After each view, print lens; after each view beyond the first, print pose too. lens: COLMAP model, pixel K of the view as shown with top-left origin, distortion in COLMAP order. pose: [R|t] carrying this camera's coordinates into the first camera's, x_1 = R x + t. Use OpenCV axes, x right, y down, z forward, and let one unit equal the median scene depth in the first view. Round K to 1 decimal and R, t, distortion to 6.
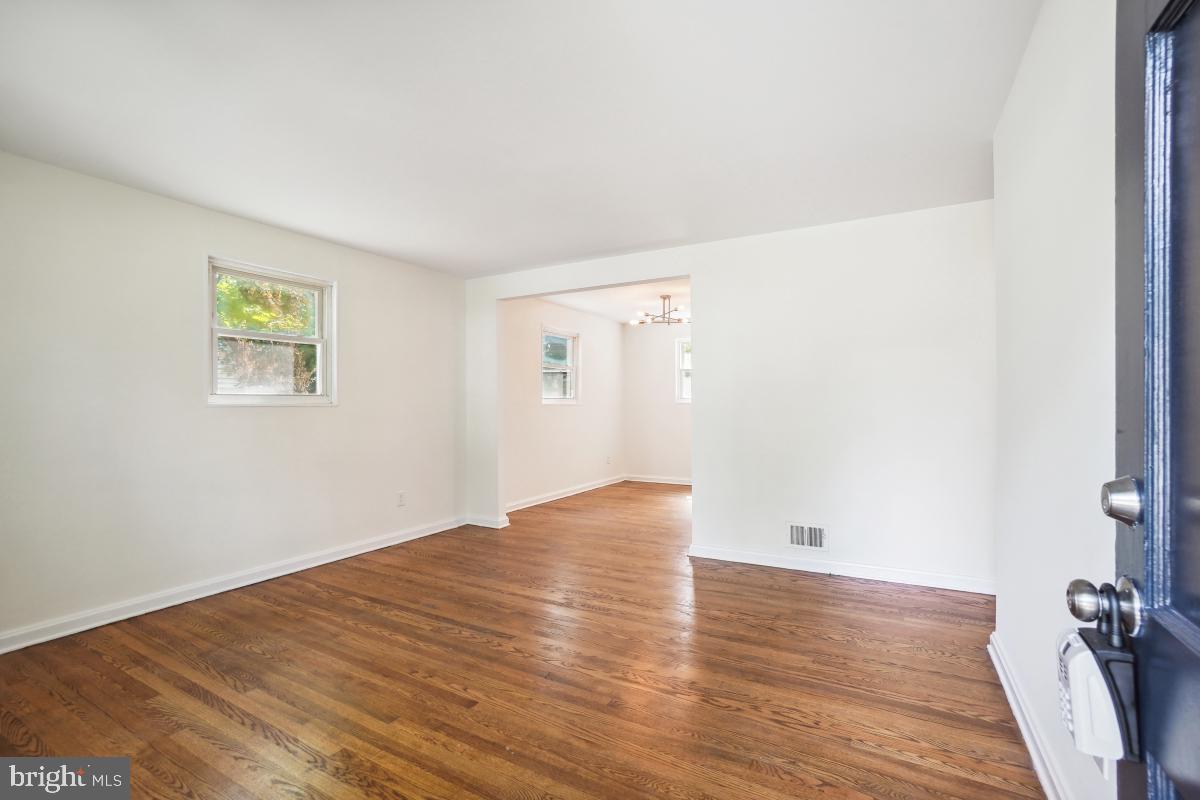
lens RADIAL K [[530.4, 0, 600.3], [0, 530.4, 411.8], [0, 0, 1]] dist [-0.022758, 0.000342]
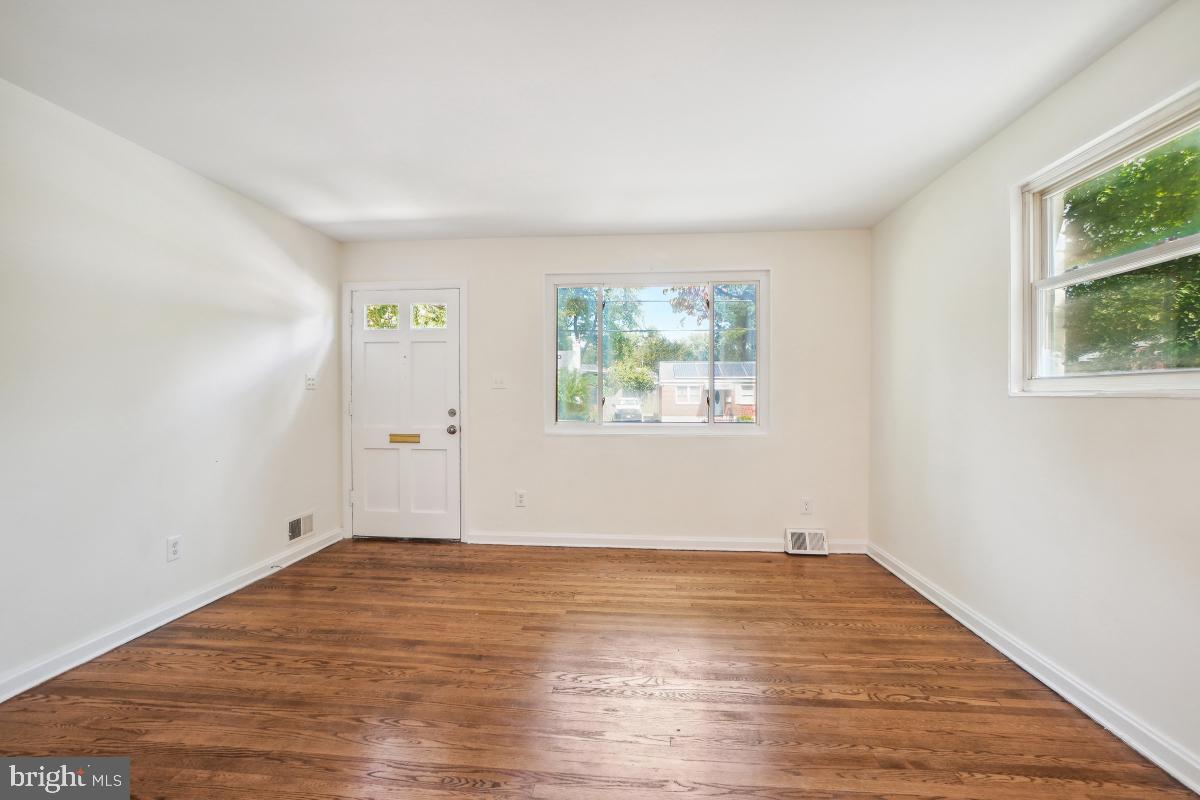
lens RADIAL K [[549.5, 0, 594.0], [0, 549.5, 396.5], [0, 0, 1]] dist [-0.000691, 0.000043]
pose [[-0.917356, 0.006685, -0.398013, 0.092854], [0.001325, 0.999905, 0.013740, -0.021279], [0.398067, 0.012077, -0.917277, 1.560821]]
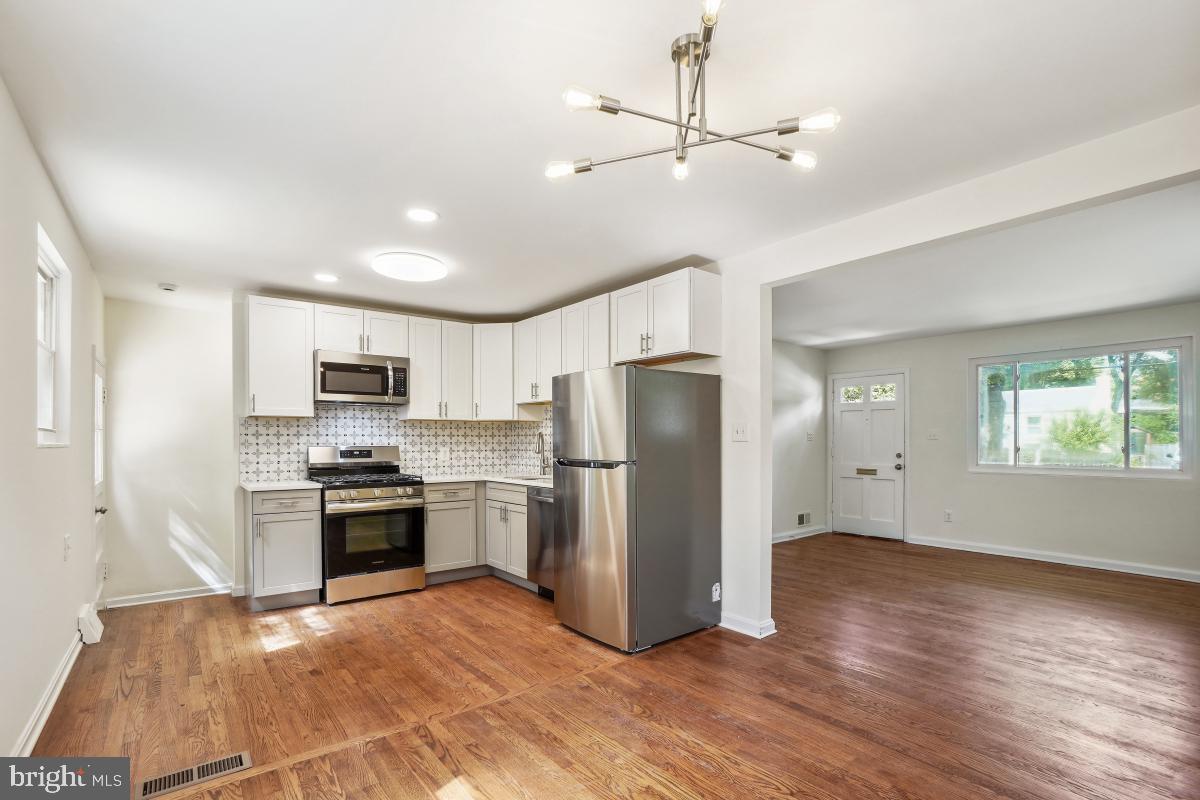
lens RADIAL K [[544.9, 0, 611.8], [0, 544.9, 439.1], [0, 0, 1]] dist [-0.000495, 0.000169]
pose [[-0.926755, 0.001942, 0.375661, 0.103232], [0.004343, 0.999975, 0.005543, -0.042003], [-0.375641, 0.006768, -0.926740, 2.532873]]
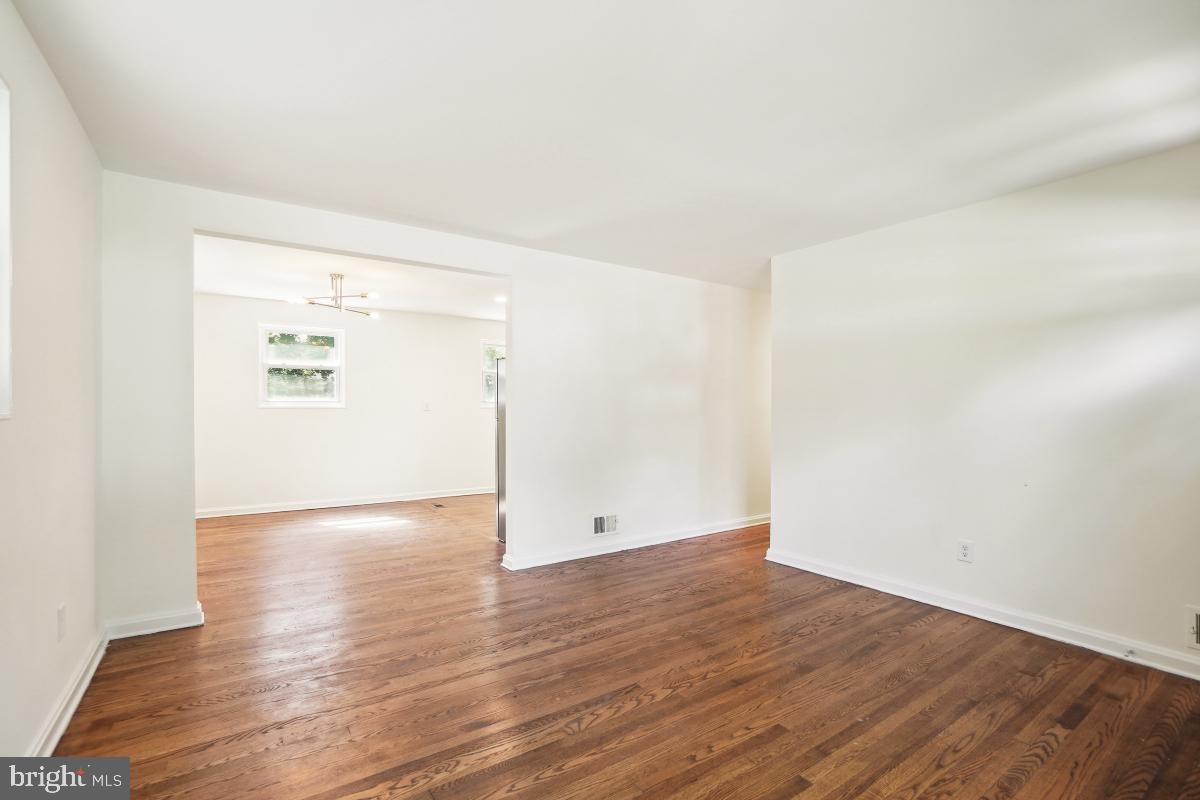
lens RADIAL K [[530.4, 0, 600.3], [0, 530.4, 411.8], [0, 0, 1]] dist [-0.022758, 0.000342]
pose [[0.441482, 0.006352, 0.897248, -0.855595], [-0.000466, 0.999976, -0.006851, -0.014651], [-0.897270, 0.002607, 0.441474, 0.589322]]
